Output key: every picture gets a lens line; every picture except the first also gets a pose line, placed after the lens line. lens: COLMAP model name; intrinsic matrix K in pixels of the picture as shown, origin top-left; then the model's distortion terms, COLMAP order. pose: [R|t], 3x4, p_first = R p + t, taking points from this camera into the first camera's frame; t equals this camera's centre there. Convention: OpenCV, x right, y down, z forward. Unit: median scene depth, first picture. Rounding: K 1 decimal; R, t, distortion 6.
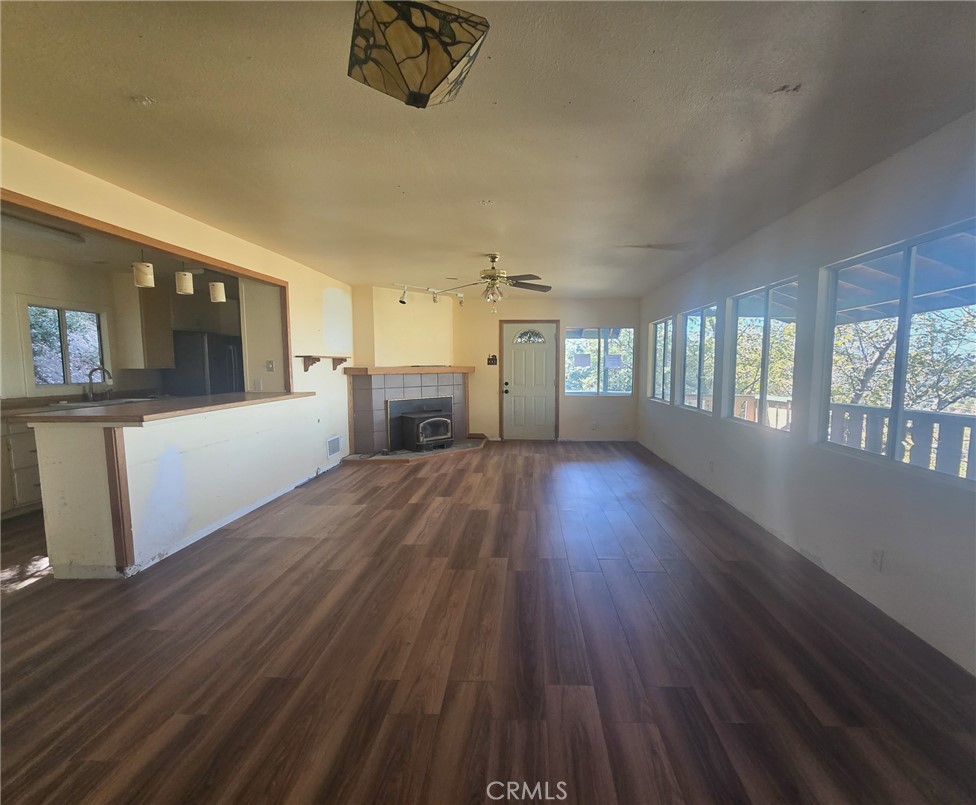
lens RADIAL K [[409.8, 0, 489.2], [0, 409.8, 401.8], [0, 0, 1]] dist [0.000154, 0.000000]
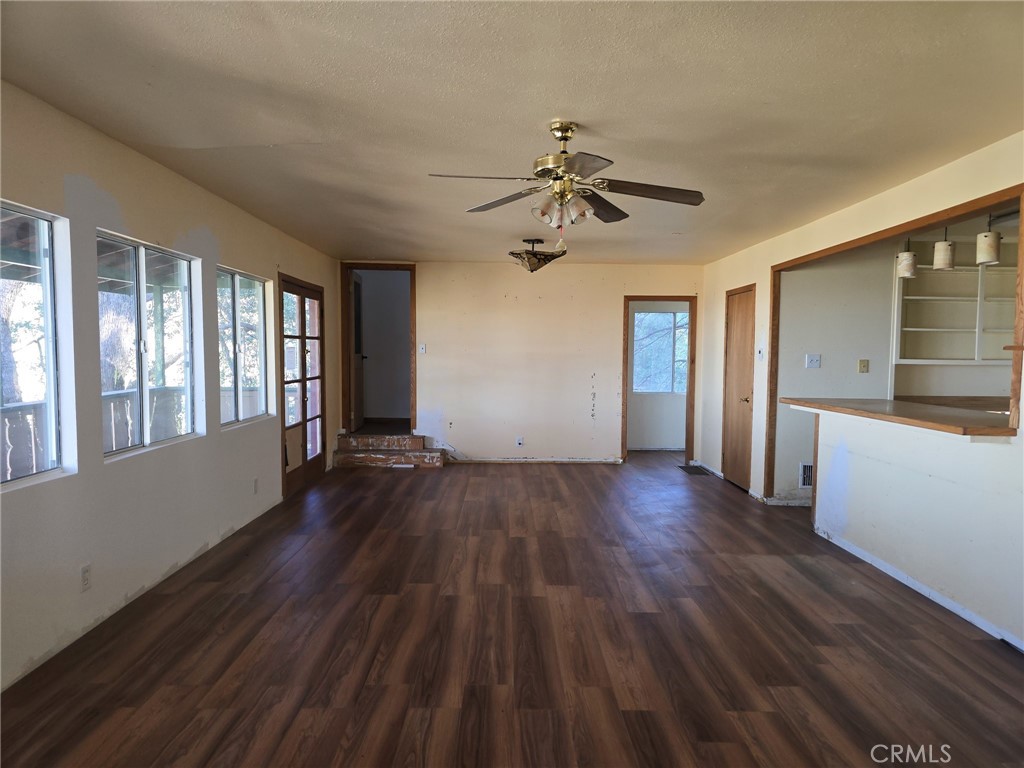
lens RADIAL K [[685.2, 0, 511.9], [0, 685.2, 387.5], [0, 0, 1]] dist [0.005213, 0.000762]
pose [[-0.994720, 0.000489, -0.102621, 0.160080], [-0.014247, 0.989646, 0.142819, -0.191073], [0.101629, 0.143527, -0.984414, 1.938020]]
